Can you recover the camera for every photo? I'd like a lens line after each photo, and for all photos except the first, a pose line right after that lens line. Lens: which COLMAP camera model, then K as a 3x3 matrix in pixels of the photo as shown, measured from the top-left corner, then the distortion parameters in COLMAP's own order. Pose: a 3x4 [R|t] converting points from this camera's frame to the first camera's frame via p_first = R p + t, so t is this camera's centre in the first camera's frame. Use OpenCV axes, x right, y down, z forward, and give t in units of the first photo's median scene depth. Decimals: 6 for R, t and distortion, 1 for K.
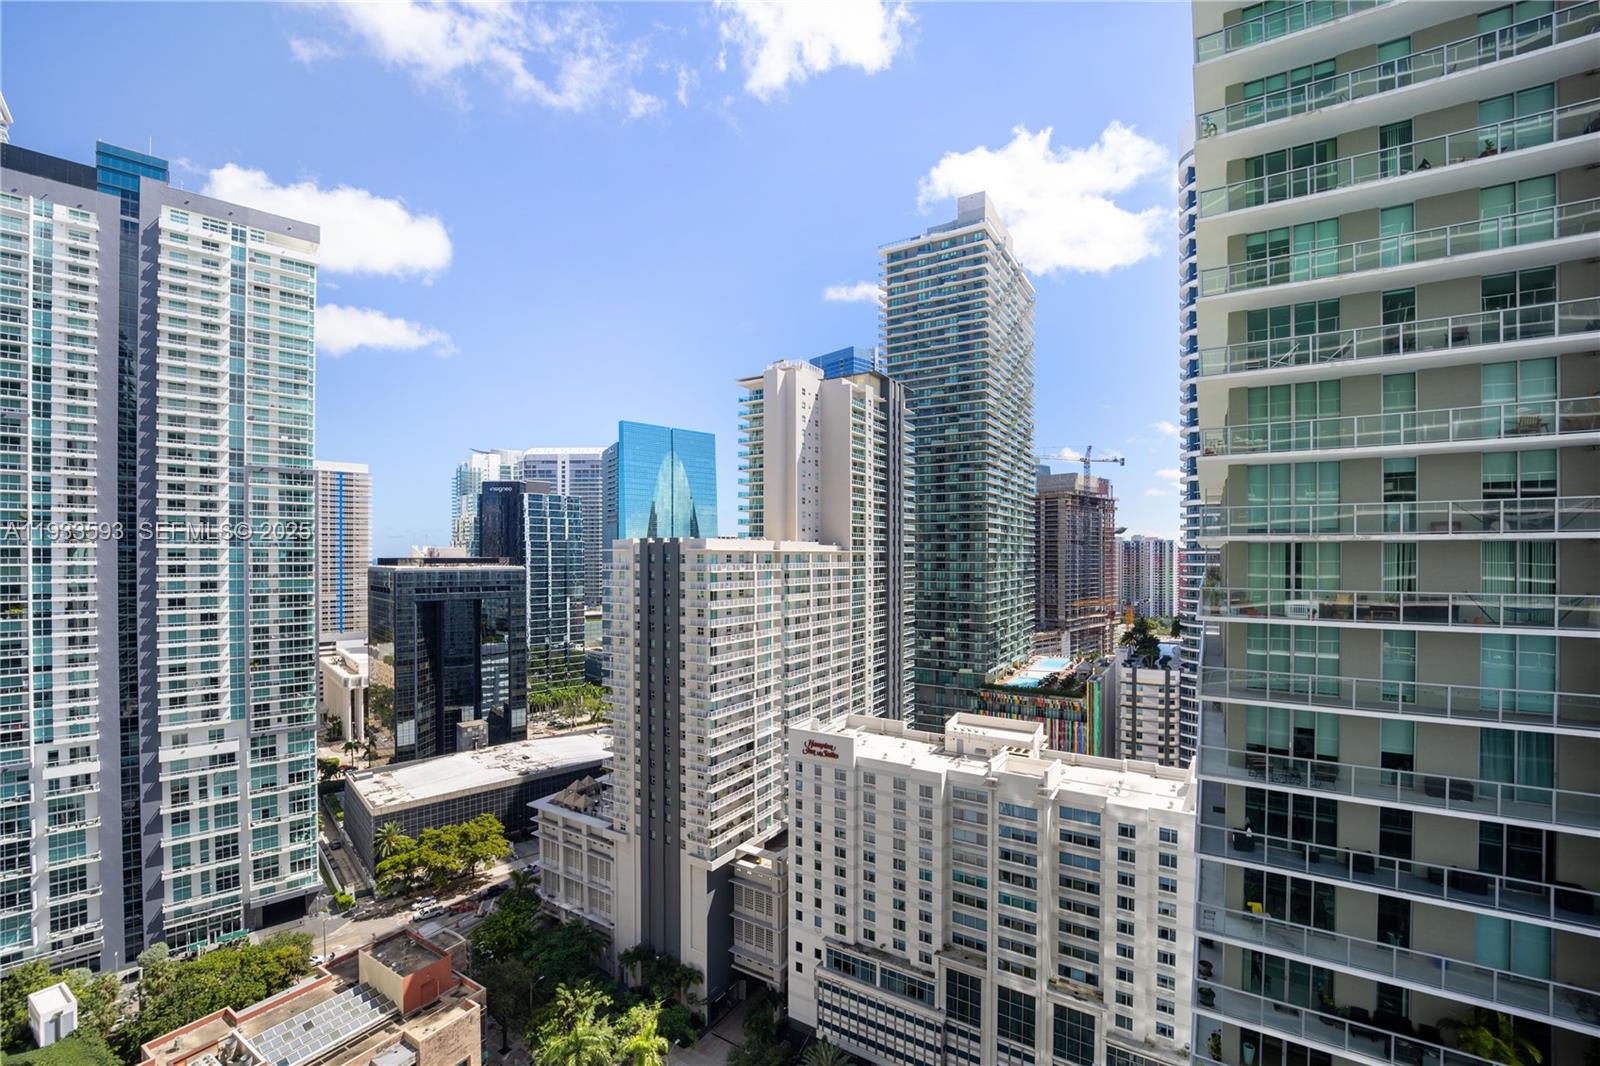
lens RADIAL K [[659.5, 0, 785.6], [0, 659.5, 558.7], [0, 0, 1]] dist [-0.018609, -0.001602]
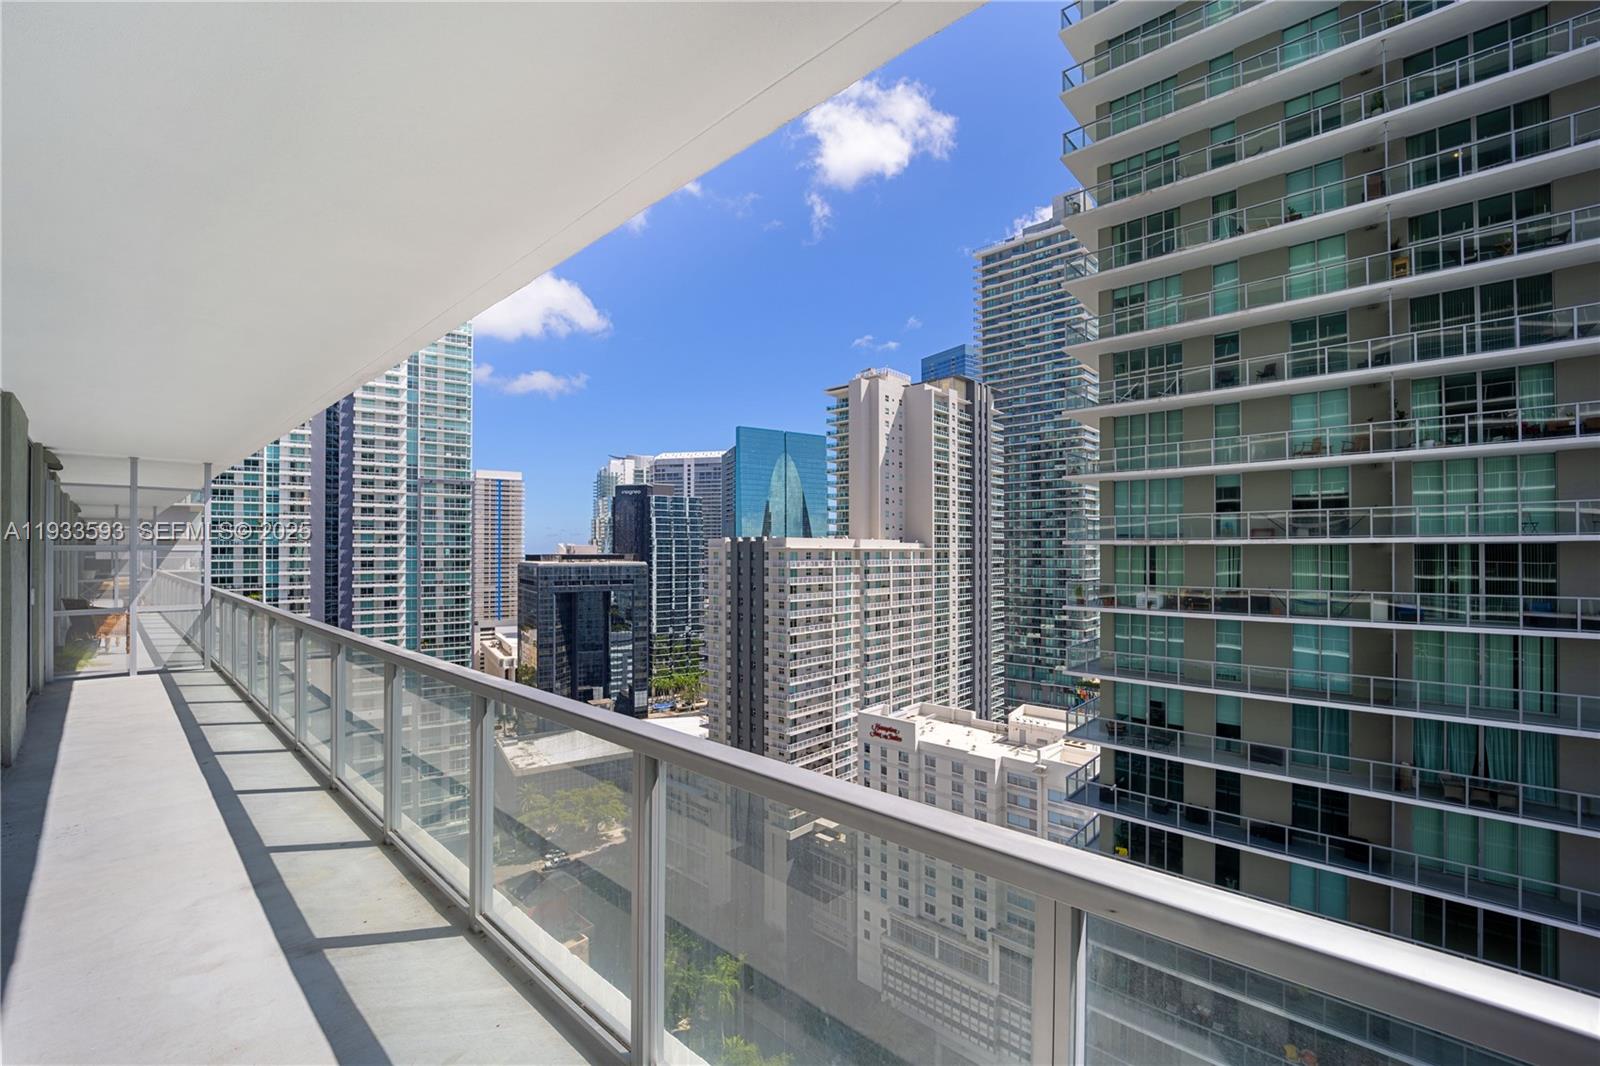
lens RADIAL K [[659.5, 0, 803.5], [0, 659.5, 546.6], [0, 0, 1]] dist [-0.018609, -0.001602]
pose [[0.984236, -0.001931, -0.176851, 0.100376], [-0.000167, 0.999930, -0.011846, -0.002253], [0.176862, 0.011688, 0.984166, -0.080769]]
